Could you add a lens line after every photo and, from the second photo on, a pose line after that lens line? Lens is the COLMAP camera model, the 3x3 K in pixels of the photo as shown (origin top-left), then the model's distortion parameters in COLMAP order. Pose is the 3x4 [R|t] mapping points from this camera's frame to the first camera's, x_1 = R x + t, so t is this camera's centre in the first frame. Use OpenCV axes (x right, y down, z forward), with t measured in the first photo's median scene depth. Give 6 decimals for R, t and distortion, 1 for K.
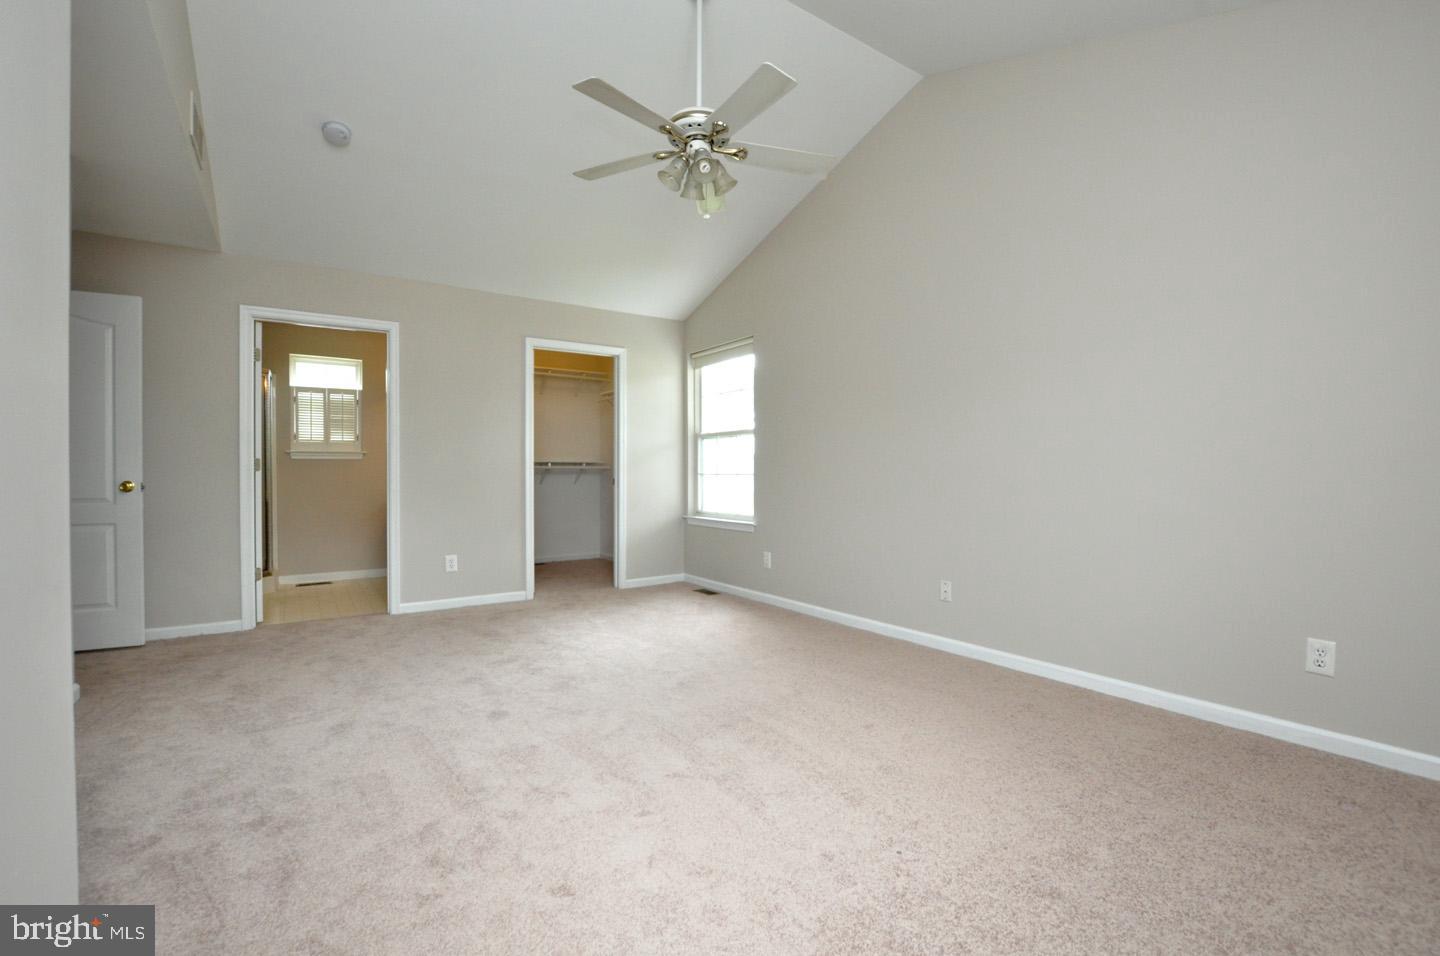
lens RADIAL K [[631.8, 0, 722.2], [0, 631.8, 483.1], [0, 0, 1]] dist [-0.034639, 0.005026]
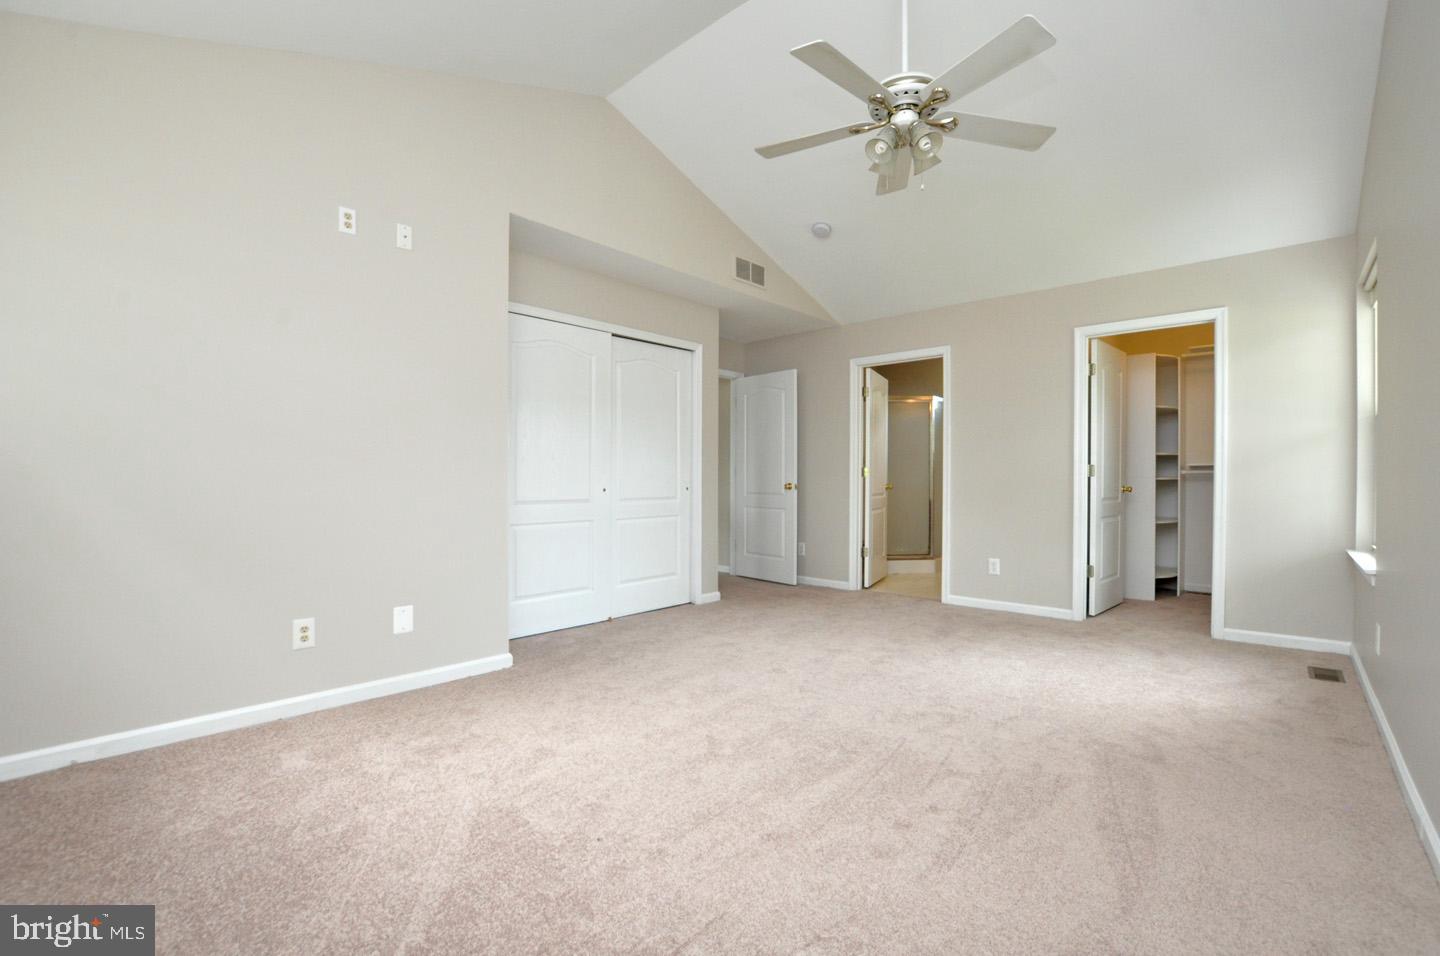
lens RADIAL K [[631.8, 0, 718.4], [0, 631.8, 480.1], [0, 0, 1]] dist [-0.034639, 0.005026]
pose [[0.233686, 0.004646, -0.972301, 0.616598], [-0.018324, 0.999832, 0.000373, -0.007441], [0.972139, 0.017729, 0.233732, 0.425644]]
